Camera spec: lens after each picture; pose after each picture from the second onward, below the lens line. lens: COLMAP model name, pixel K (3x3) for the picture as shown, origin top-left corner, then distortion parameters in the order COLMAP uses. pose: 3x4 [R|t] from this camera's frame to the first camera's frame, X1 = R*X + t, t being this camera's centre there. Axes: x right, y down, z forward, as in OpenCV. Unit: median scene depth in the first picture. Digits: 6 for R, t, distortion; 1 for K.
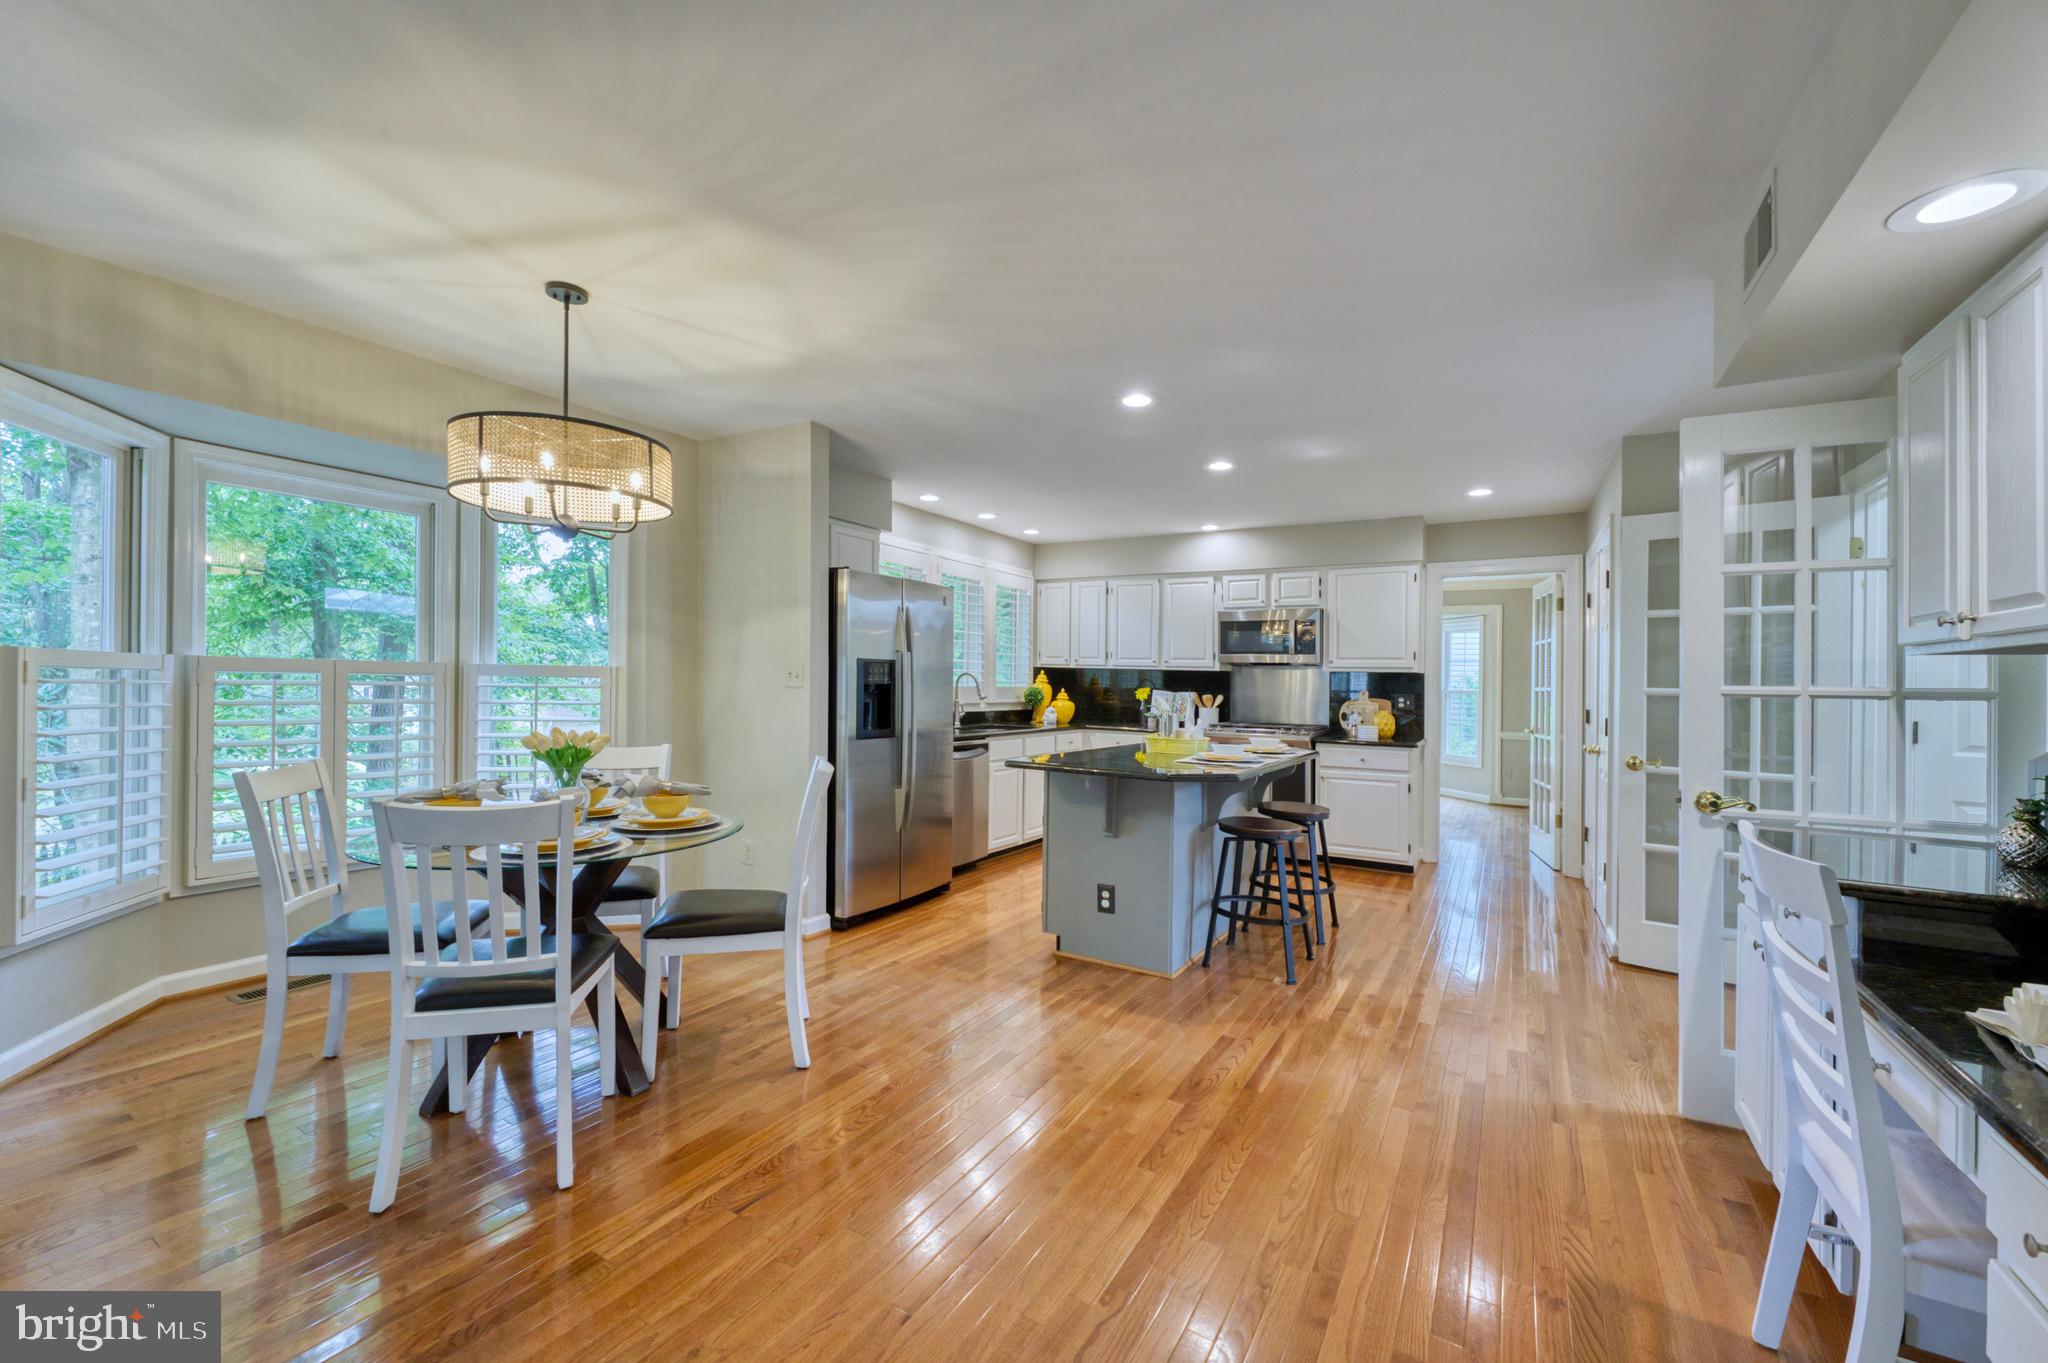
lens RADIAL K [[812.3, 0, 1065.1], [0, 812.3, 661.0], [0, 0, 1]] dist [-0.018590, 0.003763]
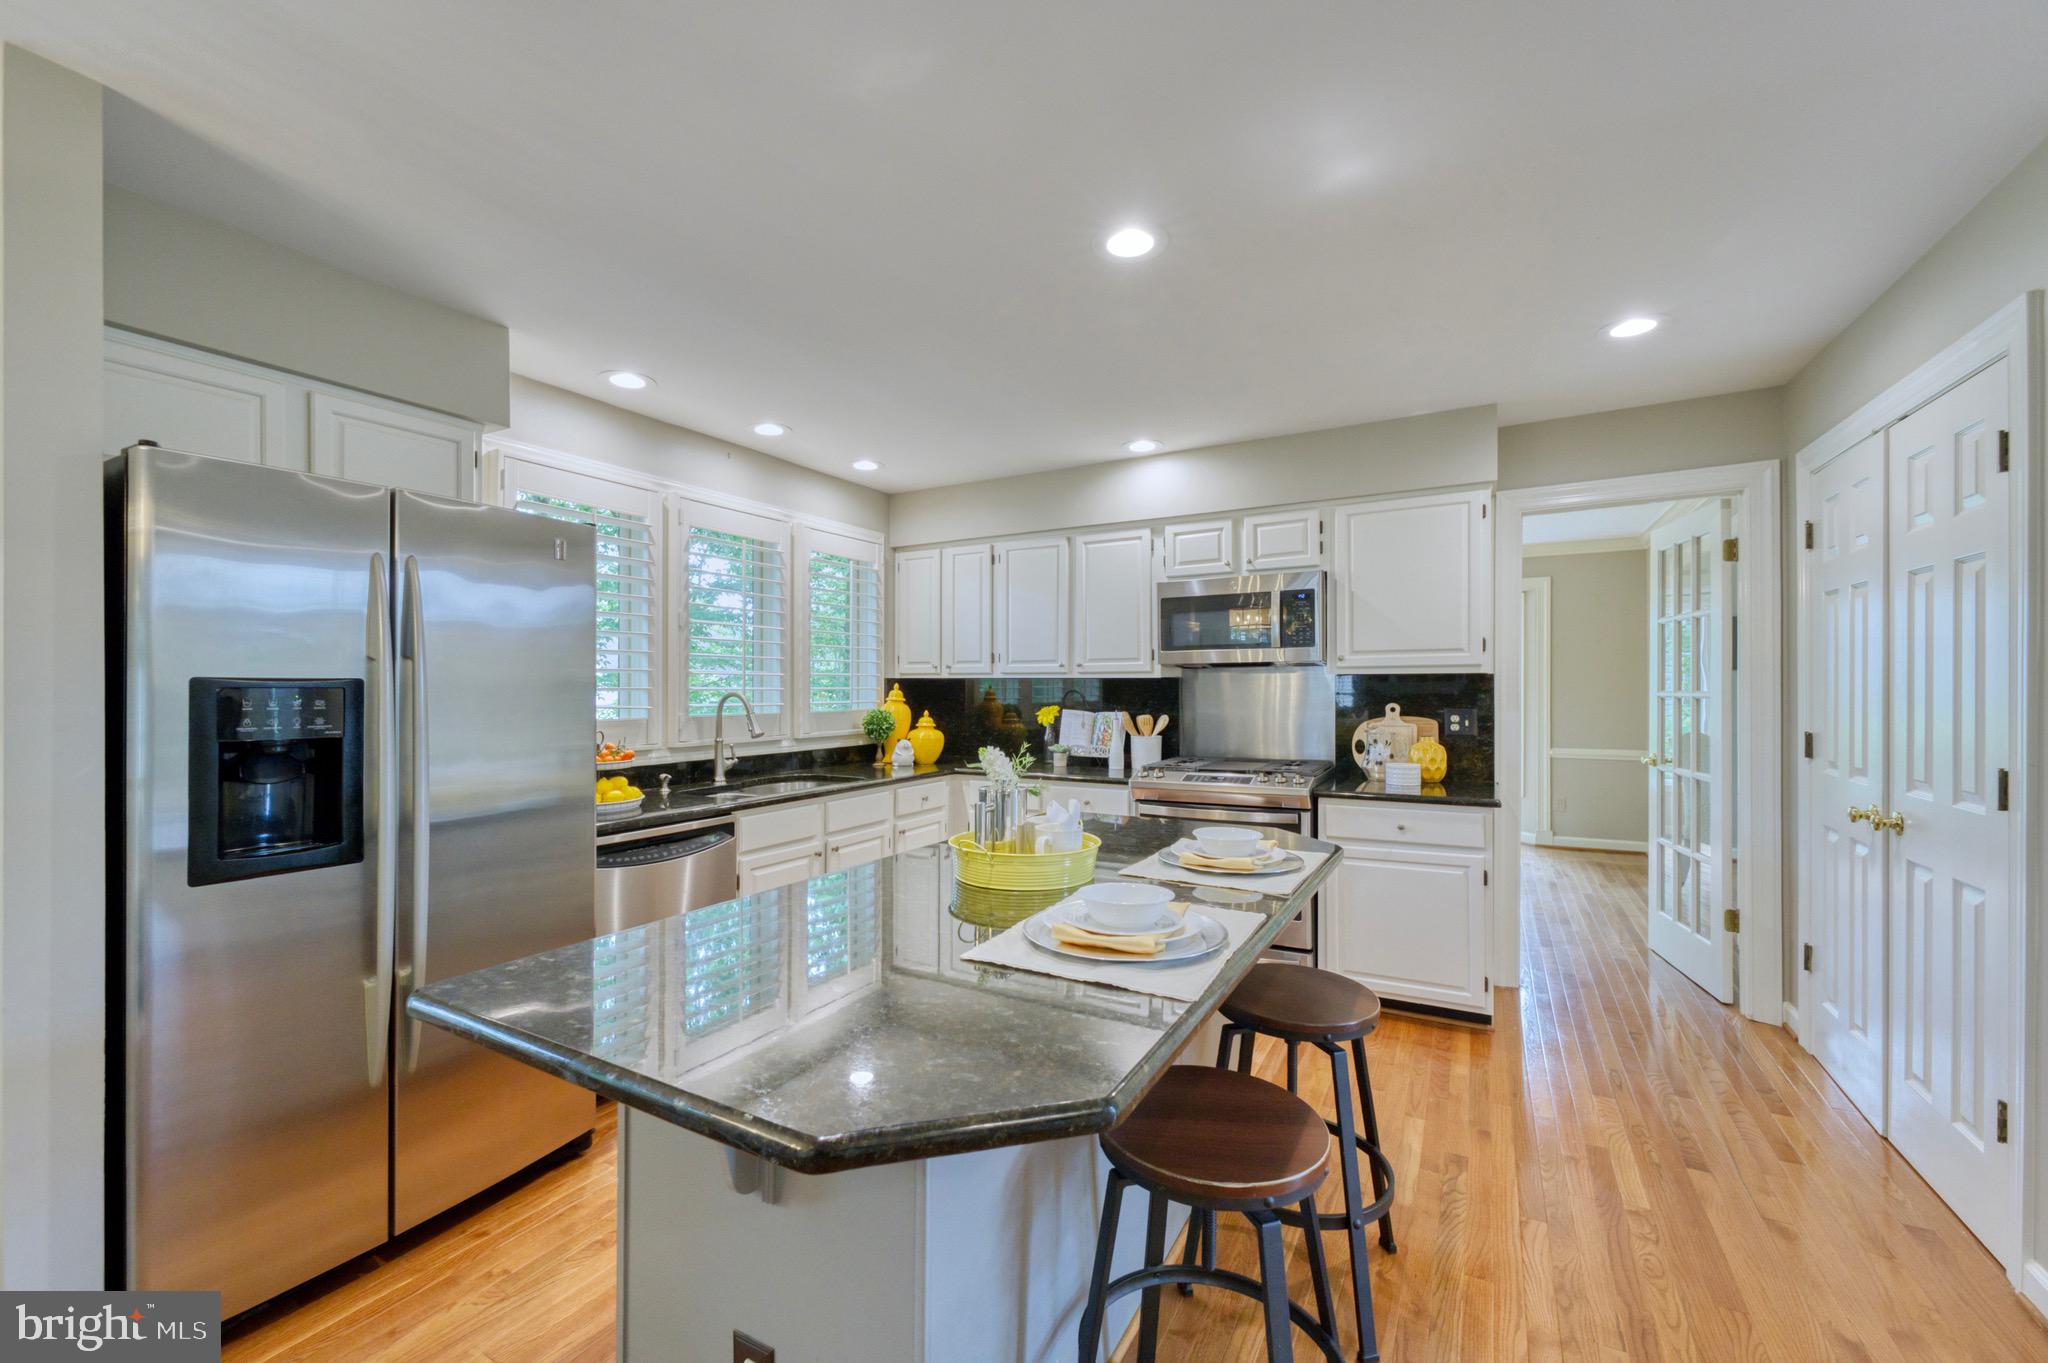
lens RADIAL K [[812.3, 0, 1069.3], [0, 812.3, 690.3], [0, 0, 1]] dist [-0.018590, 0.003763]
pose [[0.999239, -0.026015, 0.029073, 0.100832], [0.025120, 0.999212, 0.030737, 0.000642], [-0.029849, -0.029983, 0.999105, 0.377928]]
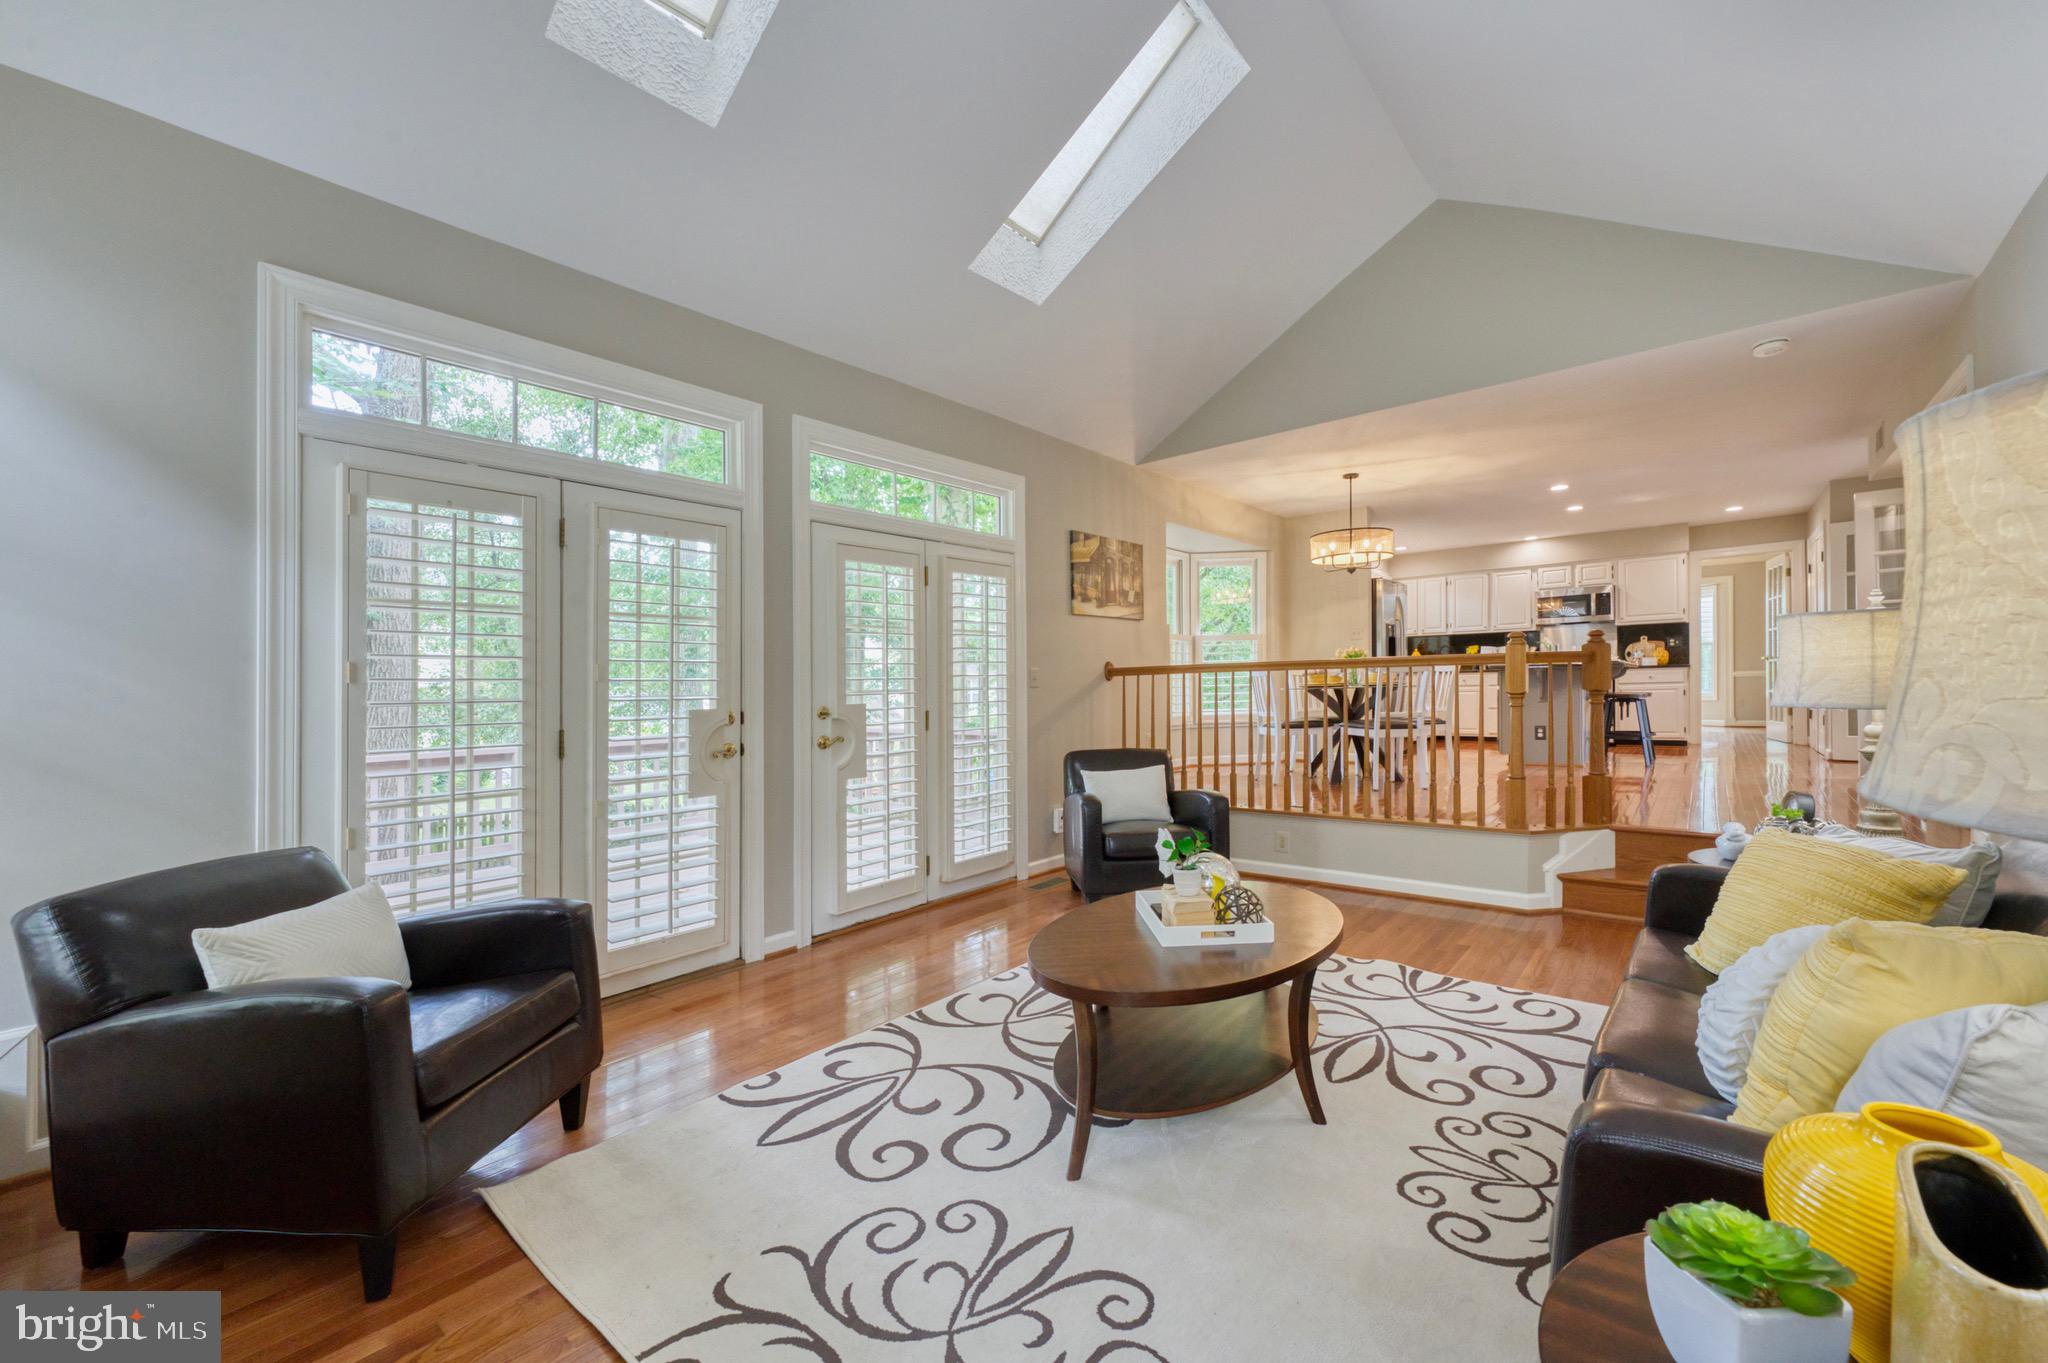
lens RADIAL K [[812.3, 0, 1054.6], [0, 812.3, 707.4], [0, 0, 1]] dist [-0.018590, 0.003763]
pose [[0.983740, -0.041562, -0.174726, -0.456717], [0.050296, 0.997681, 0.045857, 0.042491], [0.172415, -0.053900, 0.983549, -0.685132]]
